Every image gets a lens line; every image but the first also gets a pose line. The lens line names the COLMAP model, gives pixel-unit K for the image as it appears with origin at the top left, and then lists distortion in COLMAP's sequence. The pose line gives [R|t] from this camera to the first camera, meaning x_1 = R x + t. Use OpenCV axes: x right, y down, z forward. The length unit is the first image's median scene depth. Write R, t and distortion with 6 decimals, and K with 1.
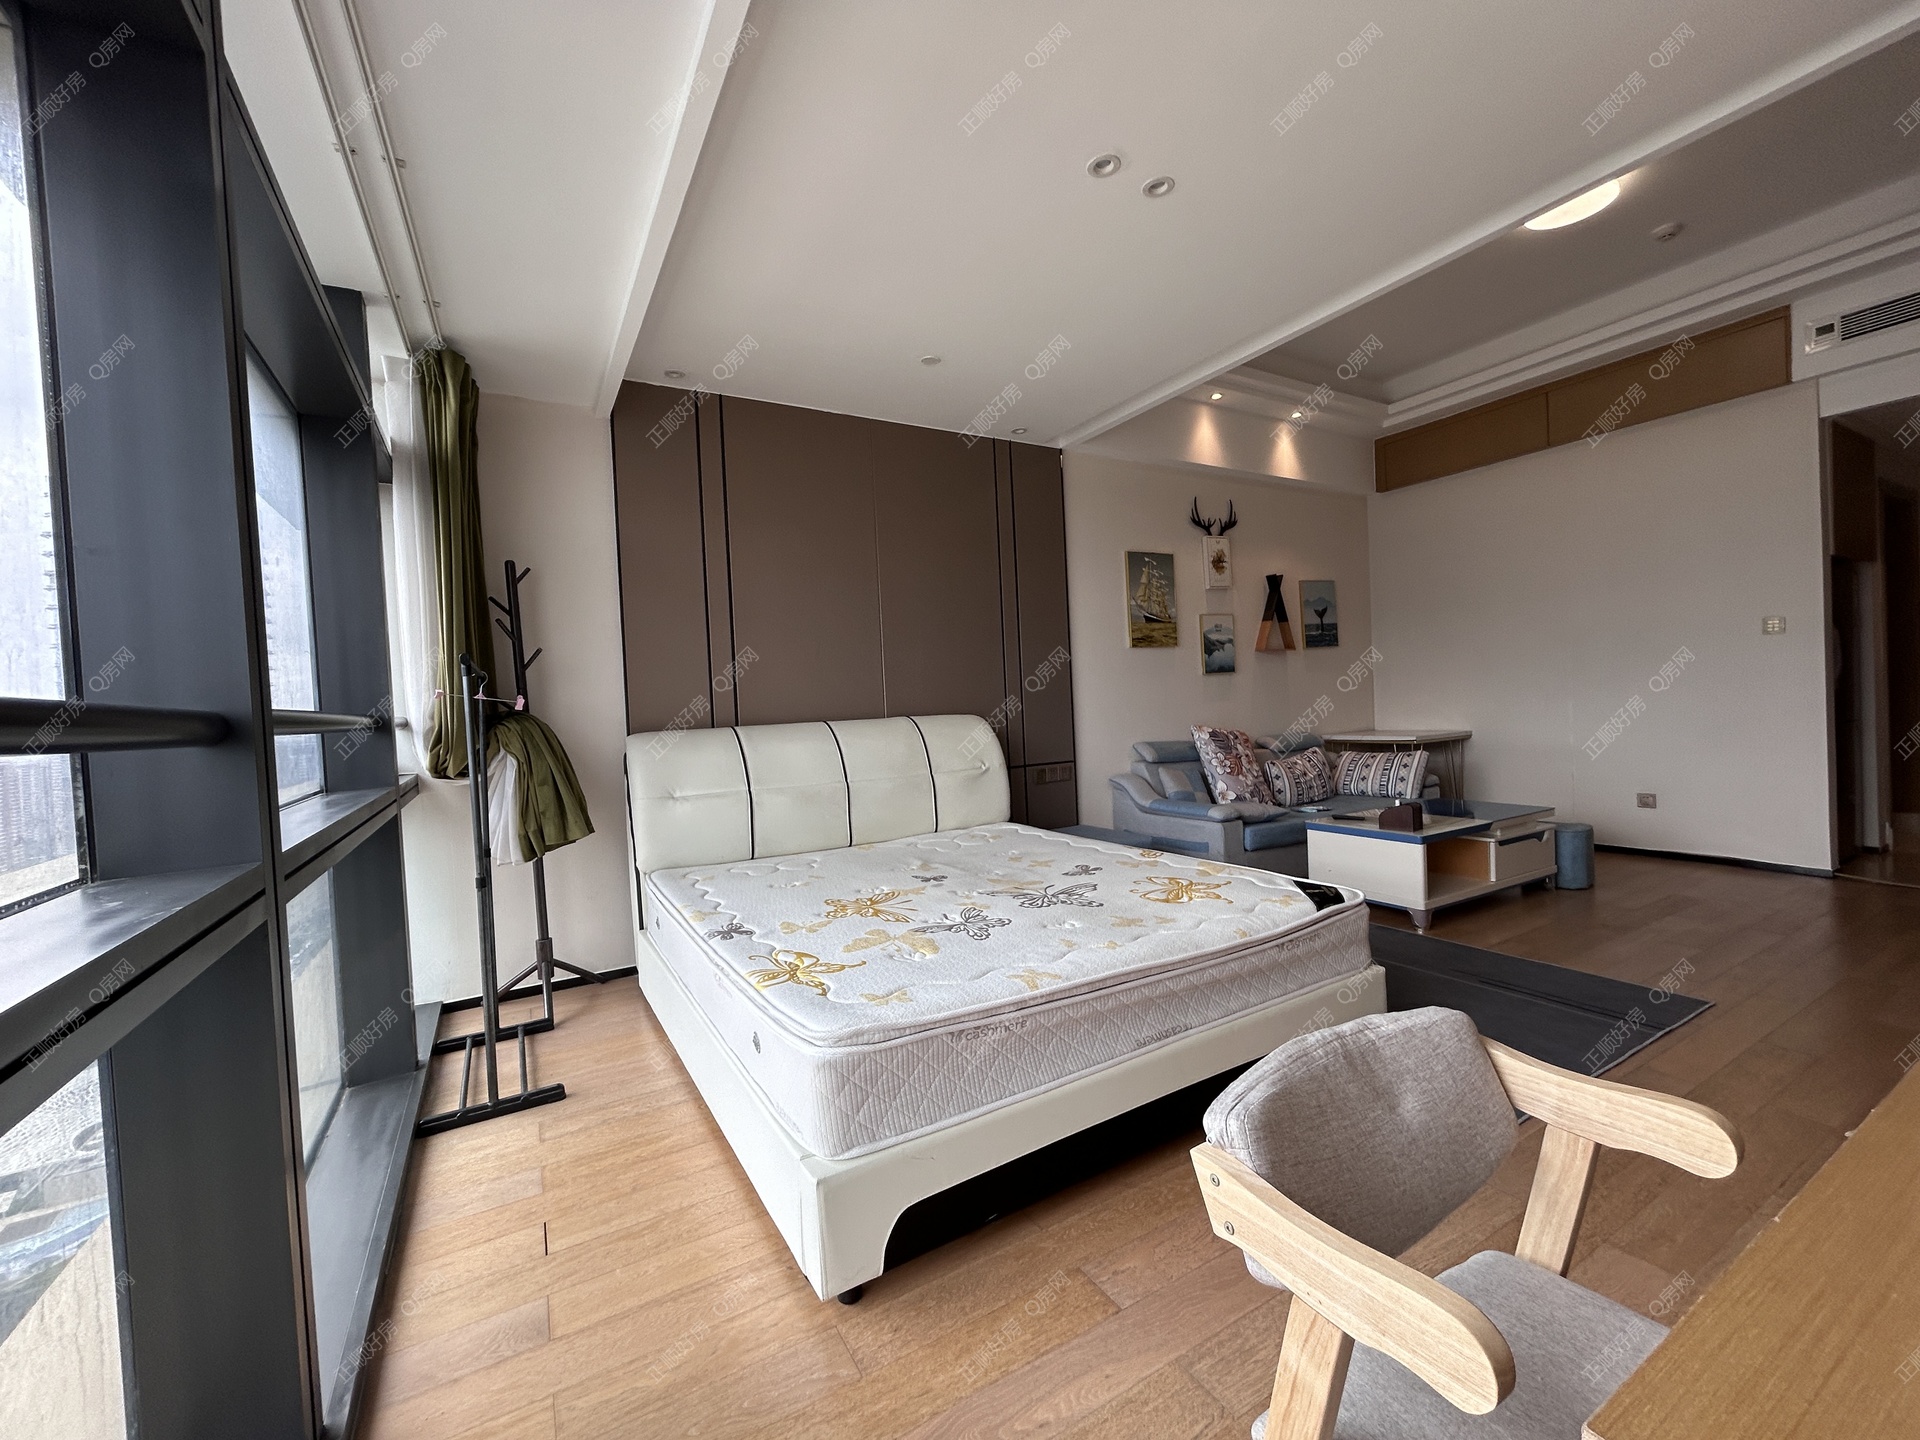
lens RADIAL K [[778.9, 0, 953.6], [0, 778.9, 718.4], [0, 0, 1]] dist [-0.002405, 0.002581]
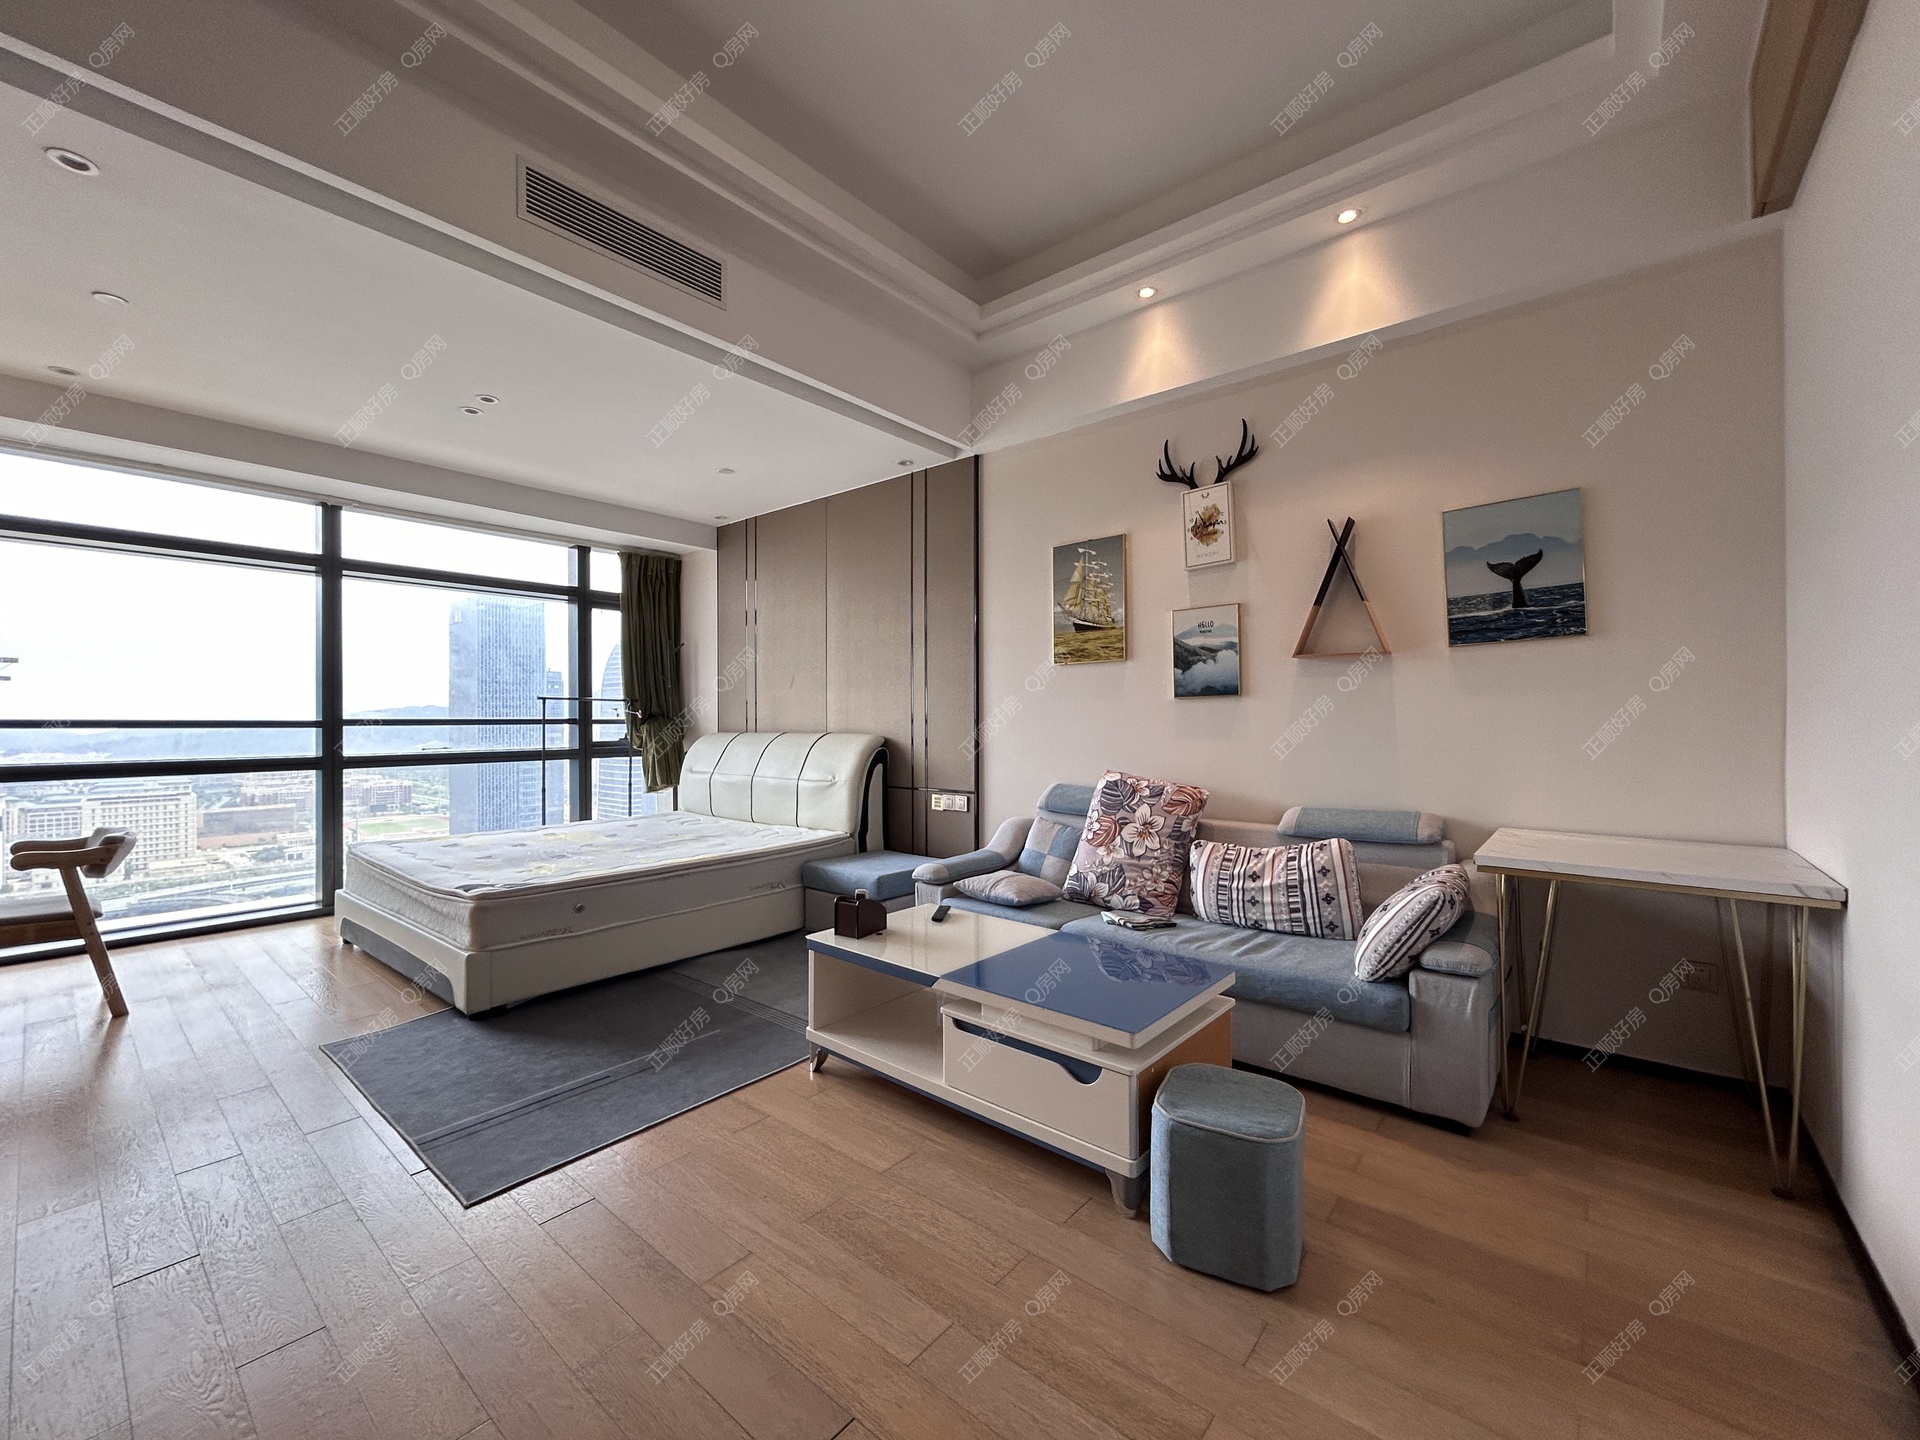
lens RADIAL K [[778.9, 0, 956.3], [0, 778.9, 722.2], [0, 0, 1]] dist [-0.002405, 0.002581]
pose [[0.351181, 0.046951, -0.935130, 0.889463], [-0.031818, 0.998764, 0.038197, -0.055588], [0.935767, 0.016340, 0.352241, 0.580526]]
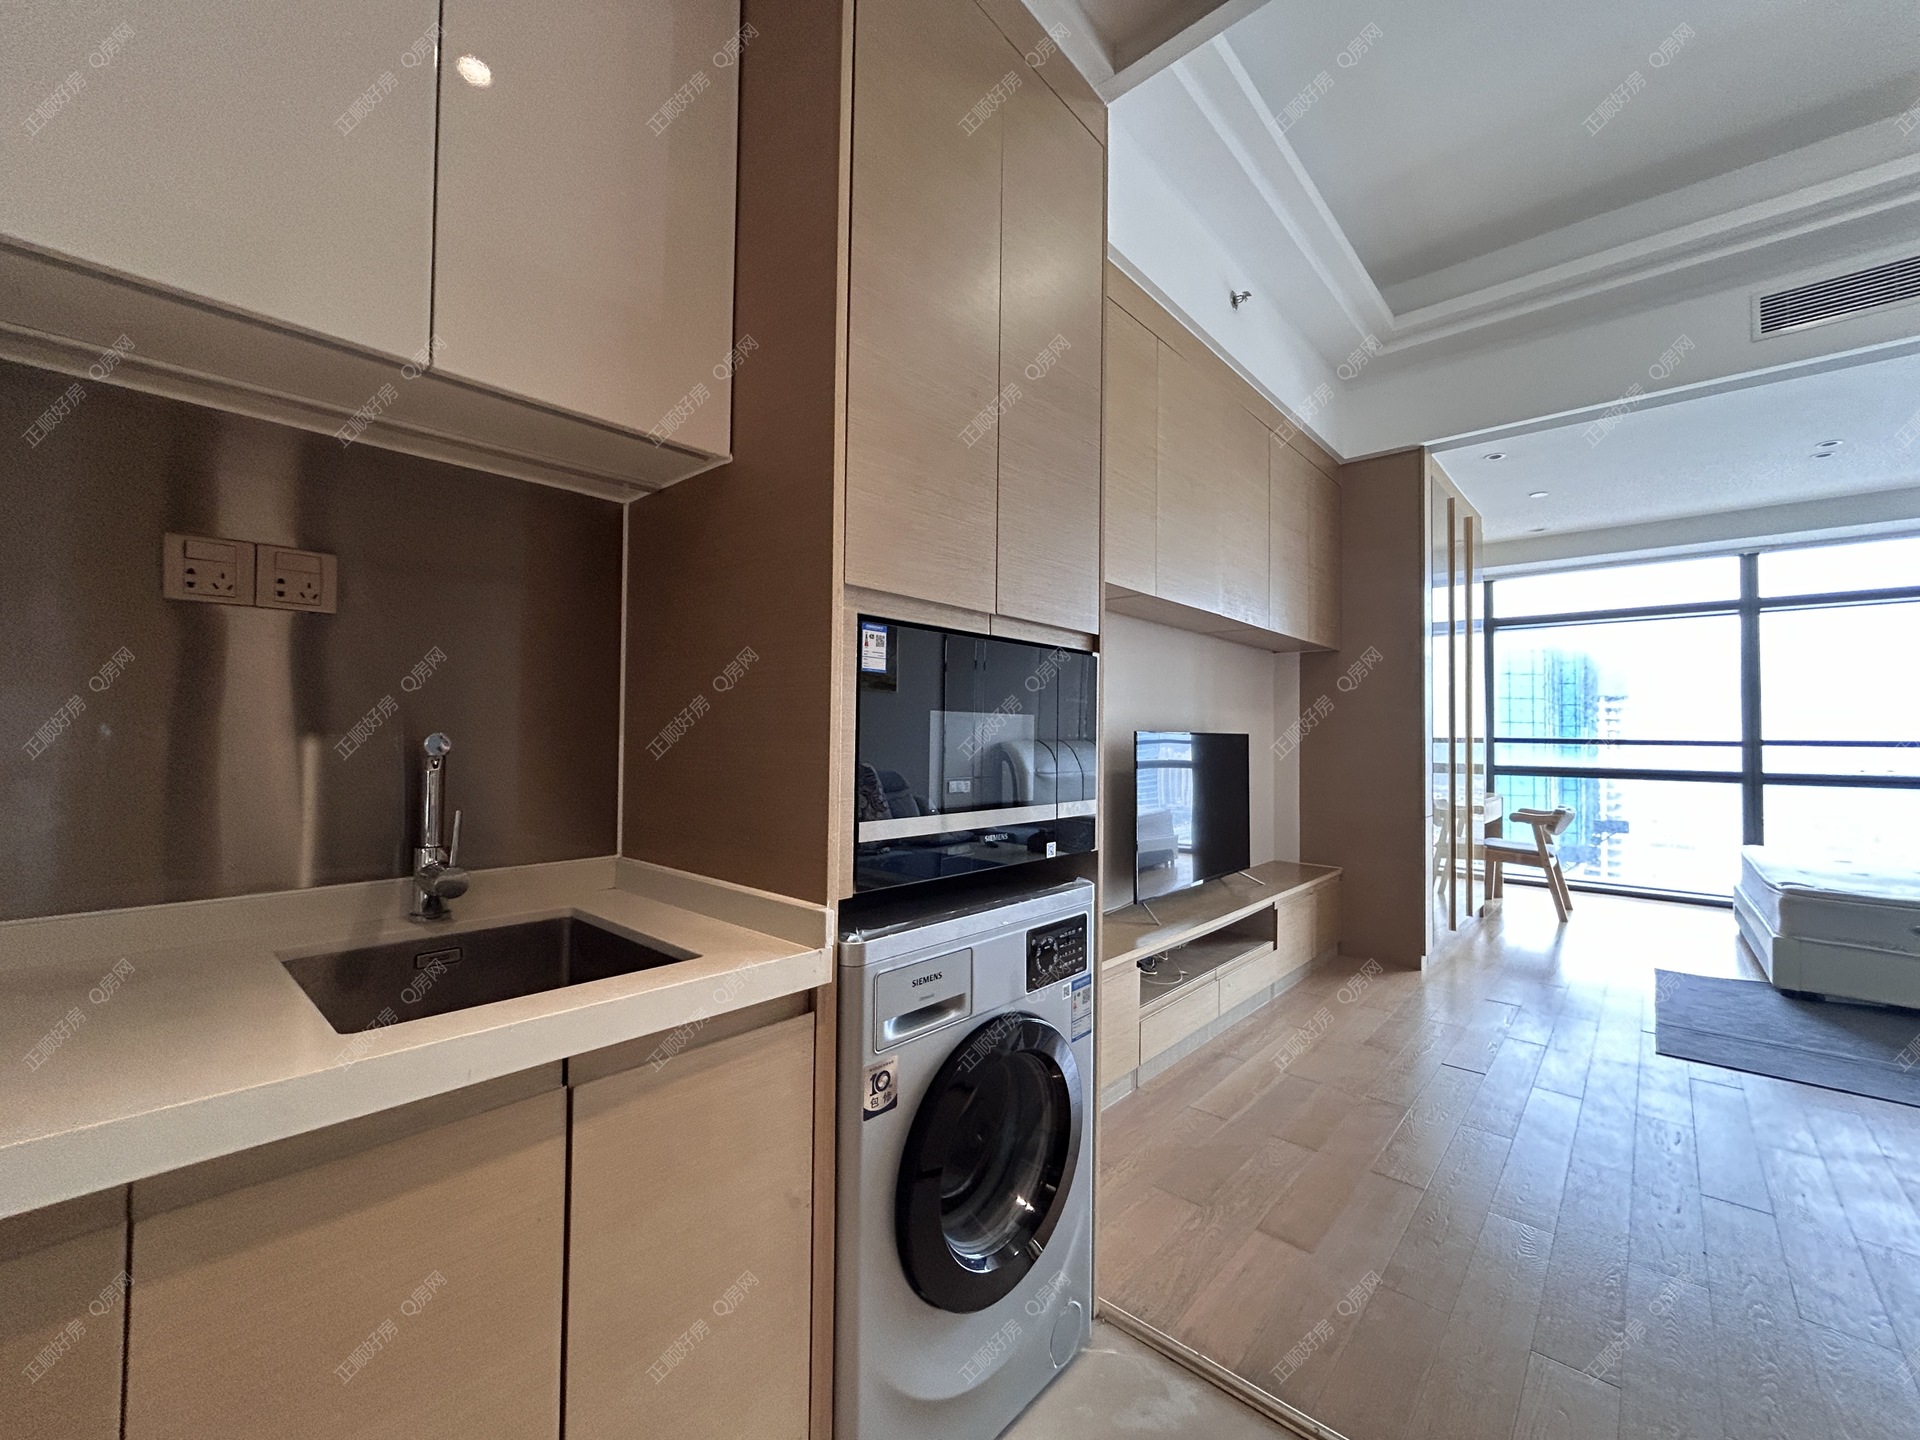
lens RADIAL K [[778.9, 0, 945.8], [0, 778.9, 710.1], [0, 0, 1]] dist [-0.002405, 0.002581]
pose [[-0.948289, 0.020215, -0.316763, 1.139730], [0.020616, 0.999785, 0.002085, -0.064814], [0.316737, -0.004553, -0.948502, 0.877110]]
